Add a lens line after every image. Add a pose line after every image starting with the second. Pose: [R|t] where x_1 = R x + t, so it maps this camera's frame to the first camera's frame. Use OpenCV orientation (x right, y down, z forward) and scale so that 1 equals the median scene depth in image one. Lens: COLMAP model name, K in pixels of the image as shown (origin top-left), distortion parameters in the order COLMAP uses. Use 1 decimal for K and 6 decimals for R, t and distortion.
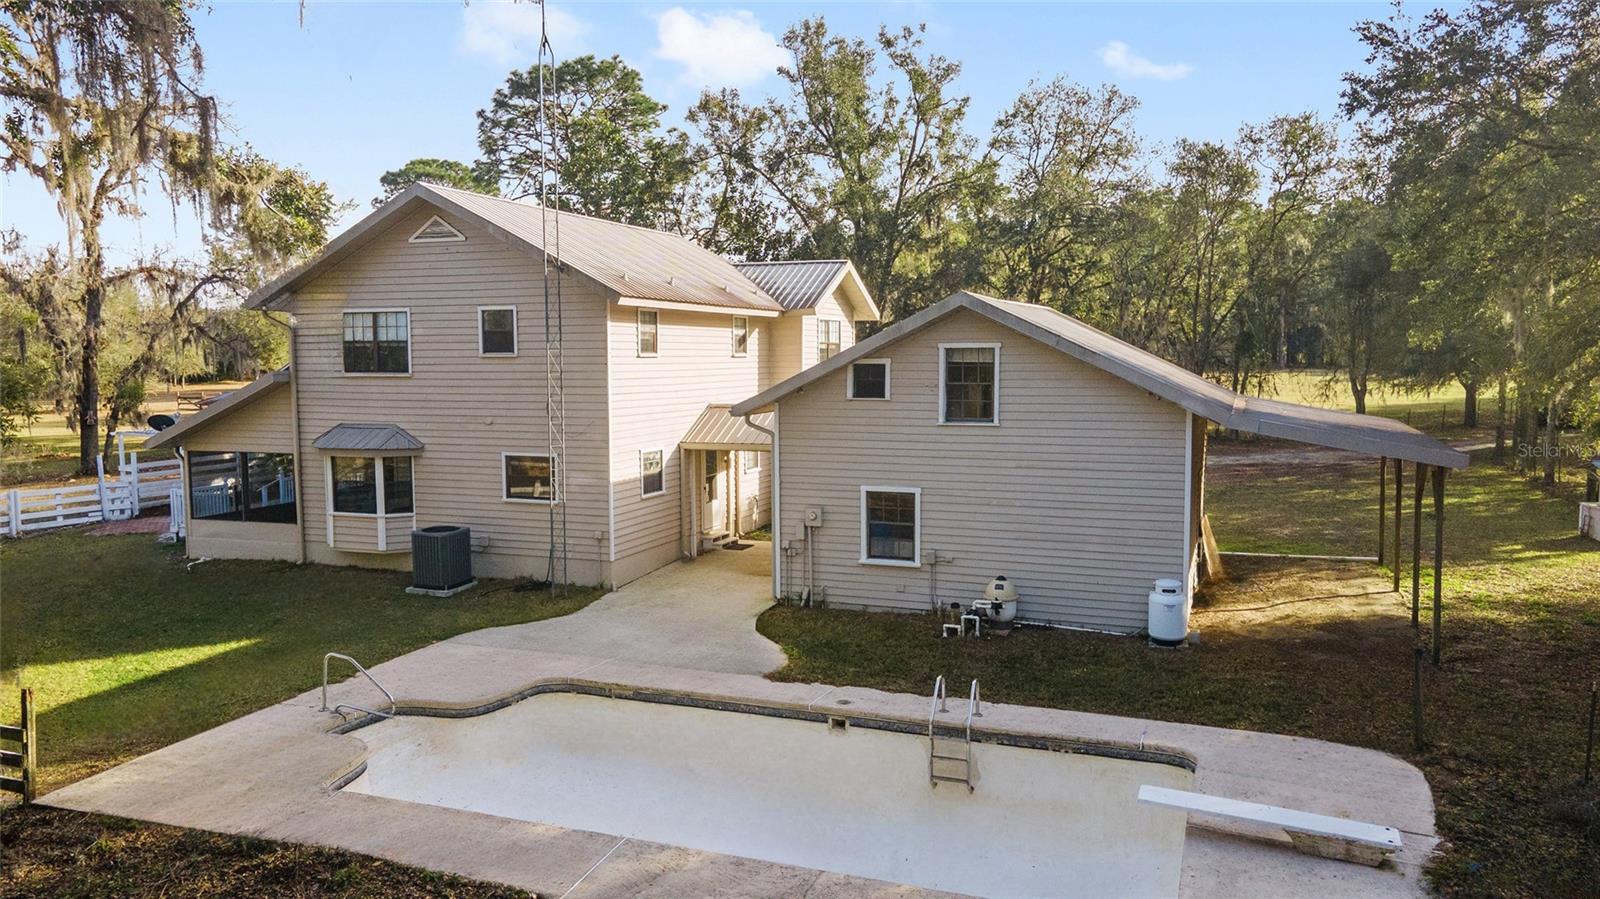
lens RADIAL K [[1156.9, 0, 793.1], [0, 1156.9, 454.4], [0, 0, 1]] dist [0.040017, 0.001091]
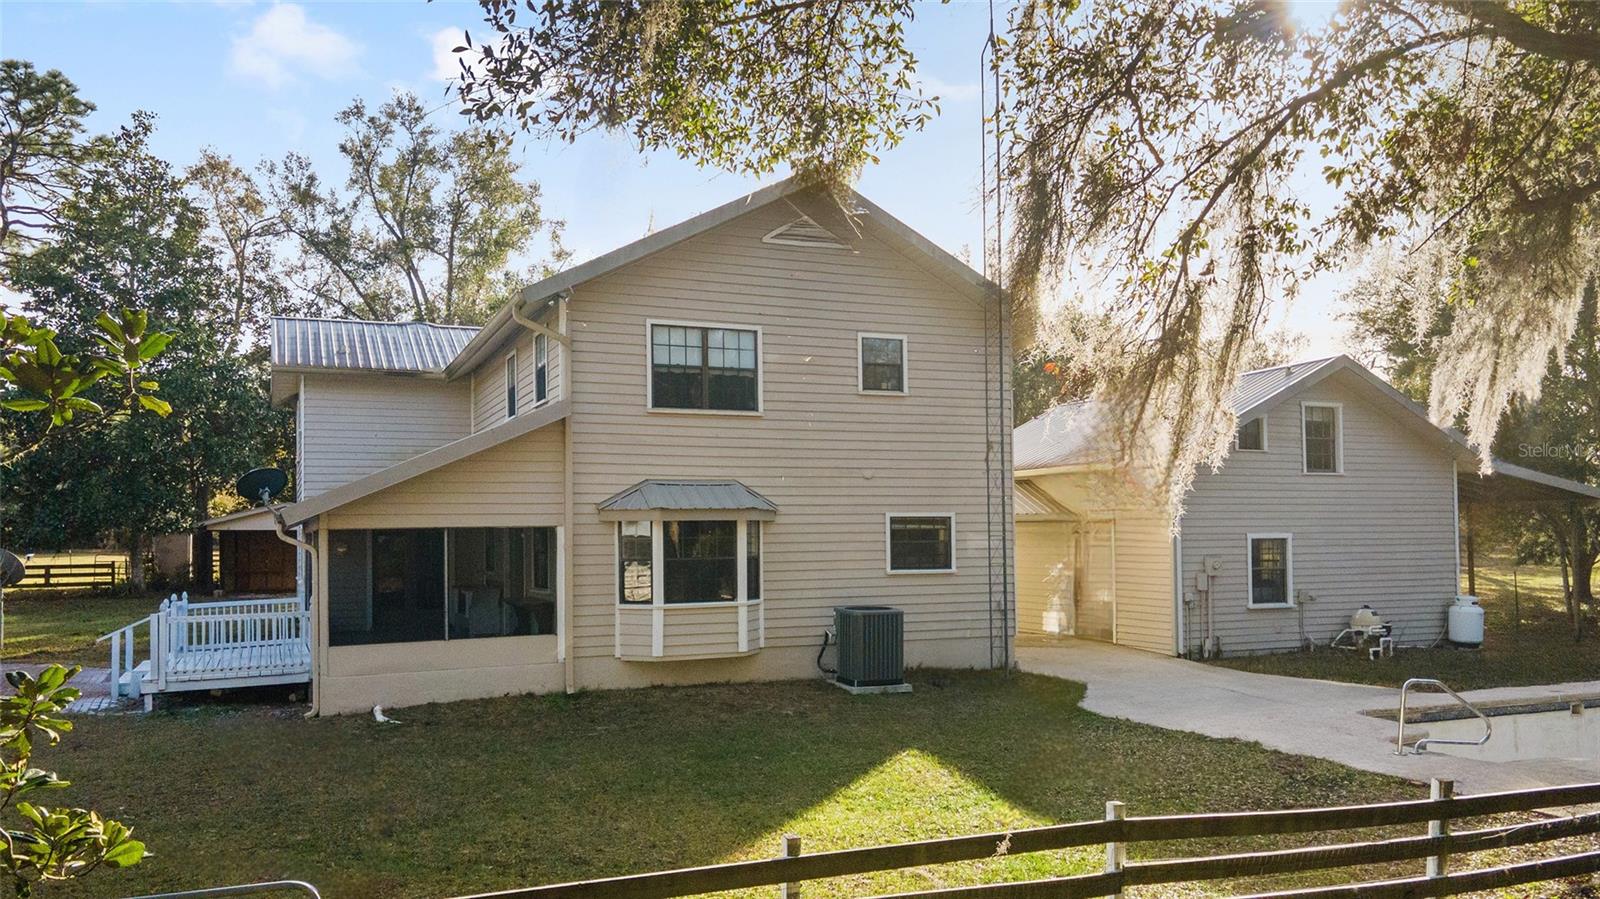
lens RADIAL K [[1167.8, 0, 795.3], [0, 1167.8, 496.3], [0, 0, 1]] dist [0.033565, -0.001048]
pose [[0.715224, 0.019760, 0.698616, -0.853419], [0.067119, 0.993038, -0.096803, 0.060230], [-0.695665, 0.116126, 0.708918, 0.460528]]
